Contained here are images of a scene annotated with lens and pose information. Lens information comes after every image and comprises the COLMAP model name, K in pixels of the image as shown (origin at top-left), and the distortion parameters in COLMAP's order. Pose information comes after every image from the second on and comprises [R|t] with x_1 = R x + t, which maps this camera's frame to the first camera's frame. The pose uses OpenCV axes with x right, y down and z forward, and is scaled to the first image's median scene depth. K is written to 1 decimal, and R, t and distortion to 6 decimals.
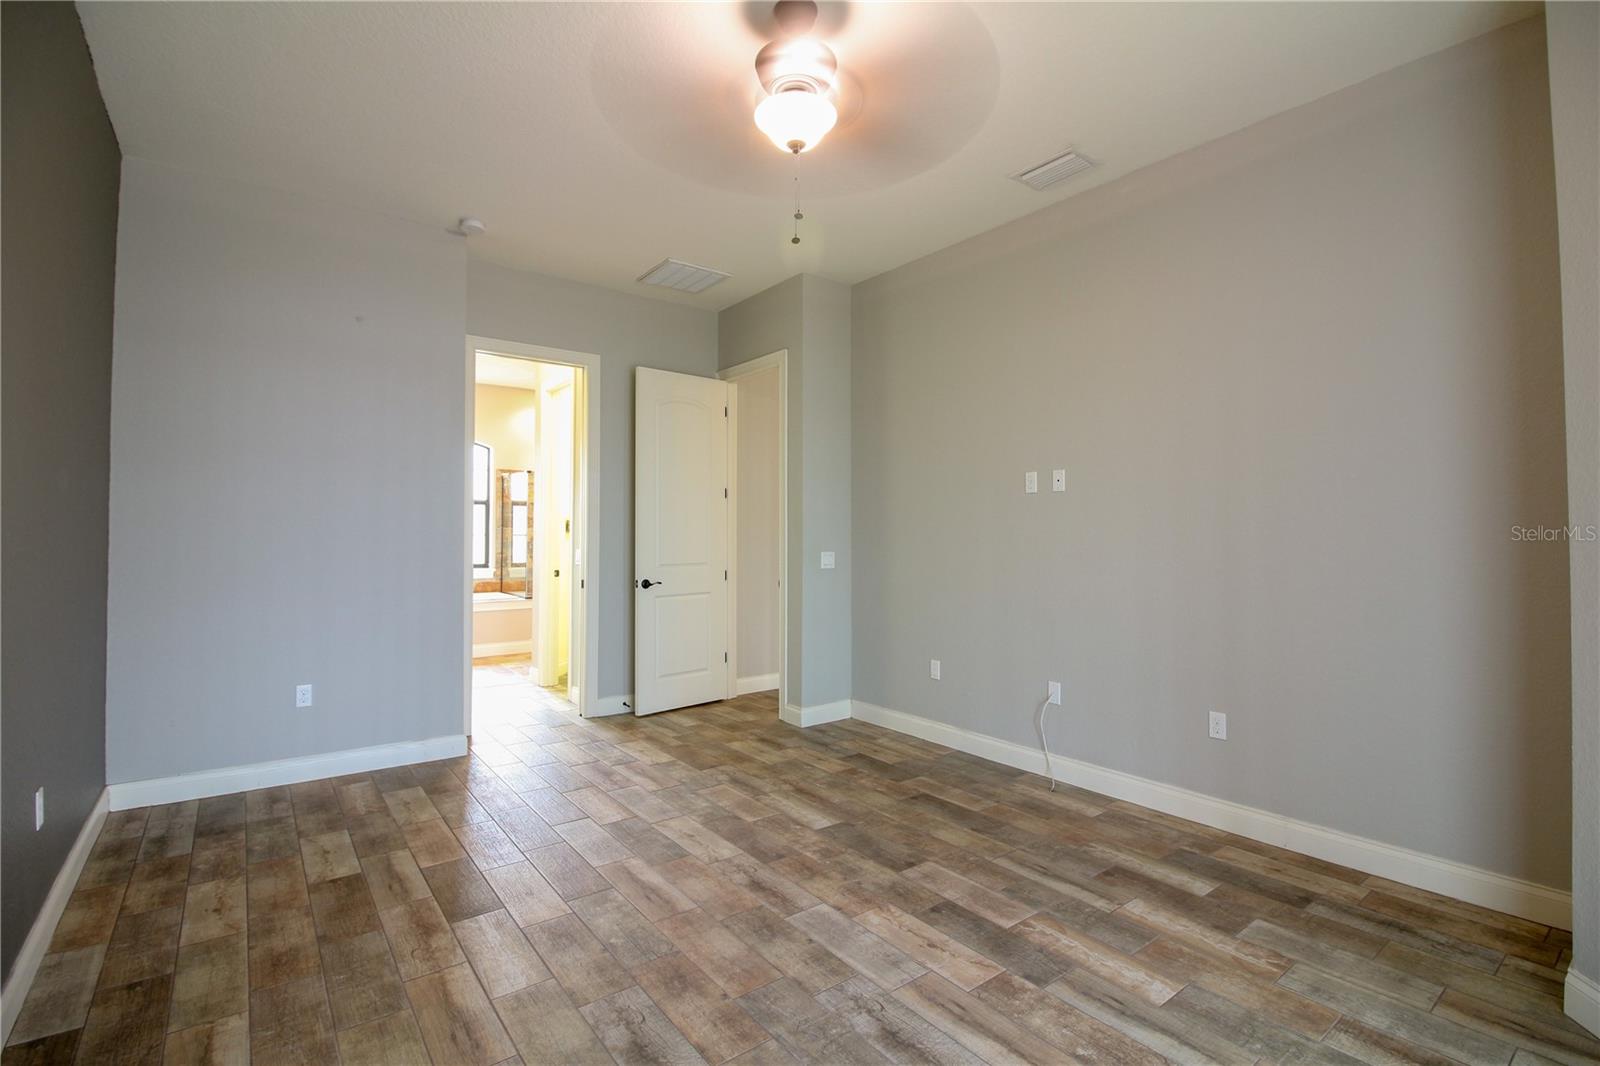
lens RADIAL K [[738.4, 0, 807.1], [0, 738.4, 516.4], [0, 0, 1]] dist [0.000147, -0.012911]
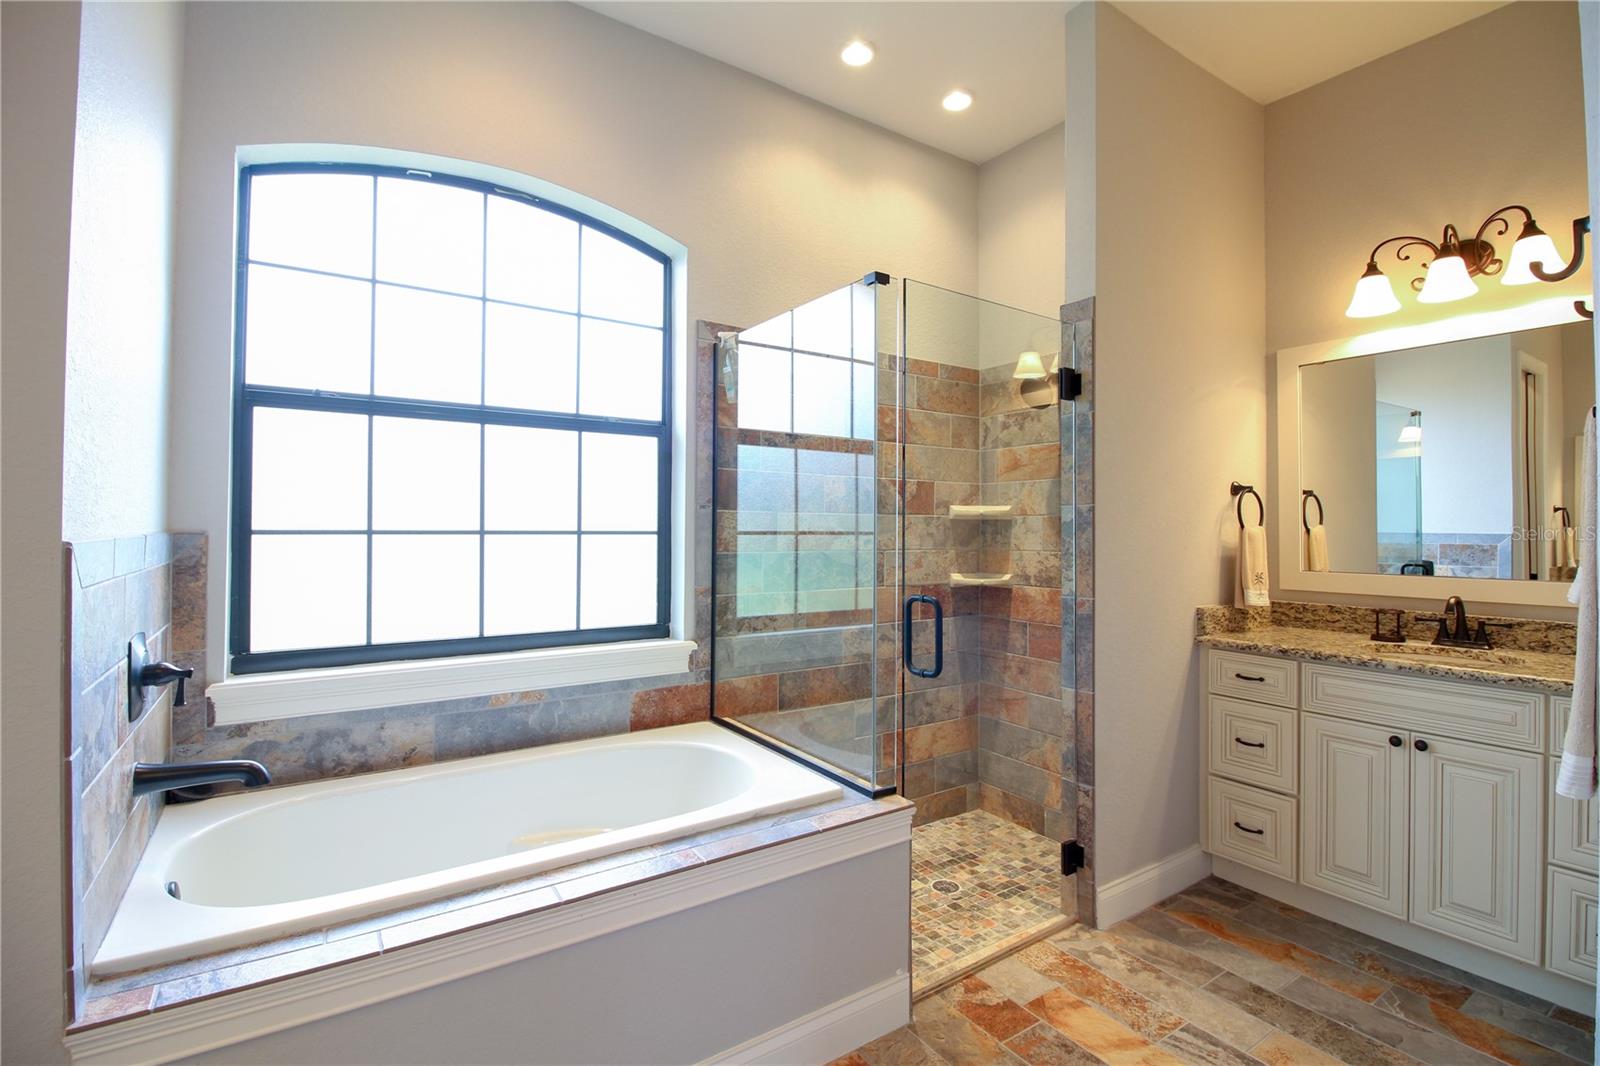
lens RADIAL K [[738.4, 0, 807.1], [0, 738.4, 516.4], [0, 0, 1]] dist [0.000147, -0.012911]
pose [[0.997902, 0.005057, -0.064544, -0.353213], [-0.004232, 0.999908, 0.012914, 0.014034], [0.064603, -0.012614, 0.997831, 0.691069]]
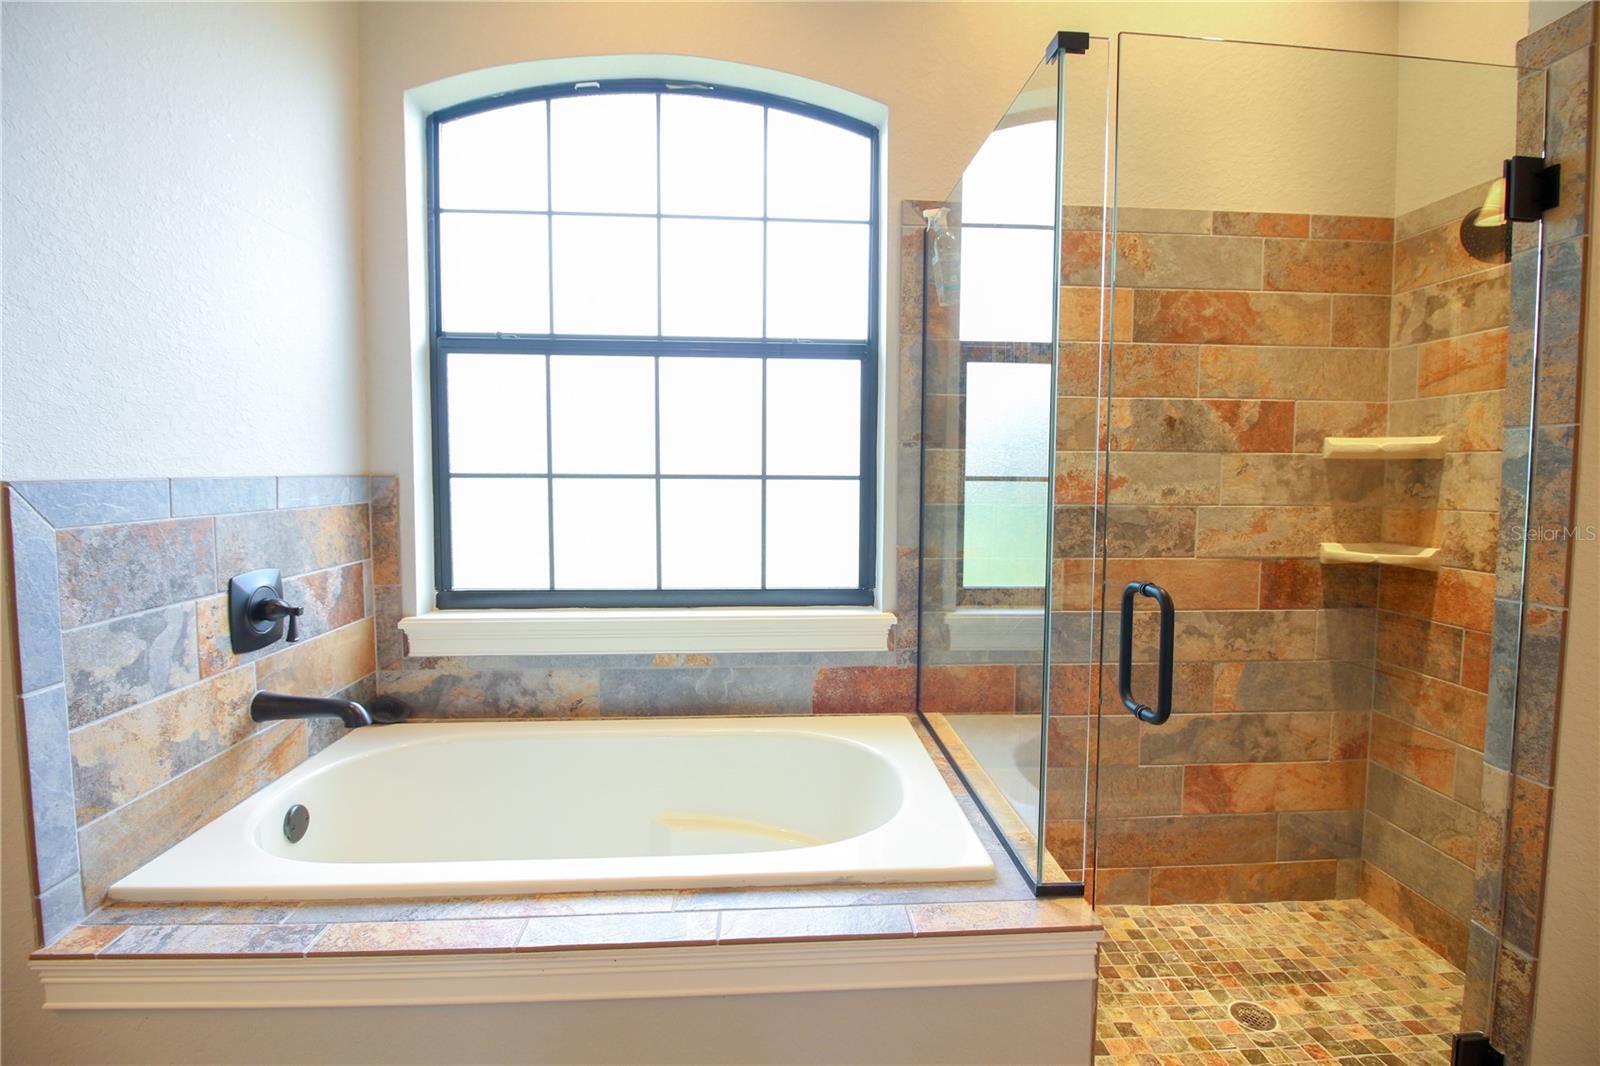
lens RADIAL K [[738.4, 0, 807.1], [0, 738.4, 516.4], [0, 0, 1]] dist [0.000147, -0.012911]
pose [[0.828291, 0.038284, -0.558988, -0.307918], [0.009670, 0.996537, 0.082581, 0.017329], [0.560214, -0.073807, 0.825053, 0.777044]]
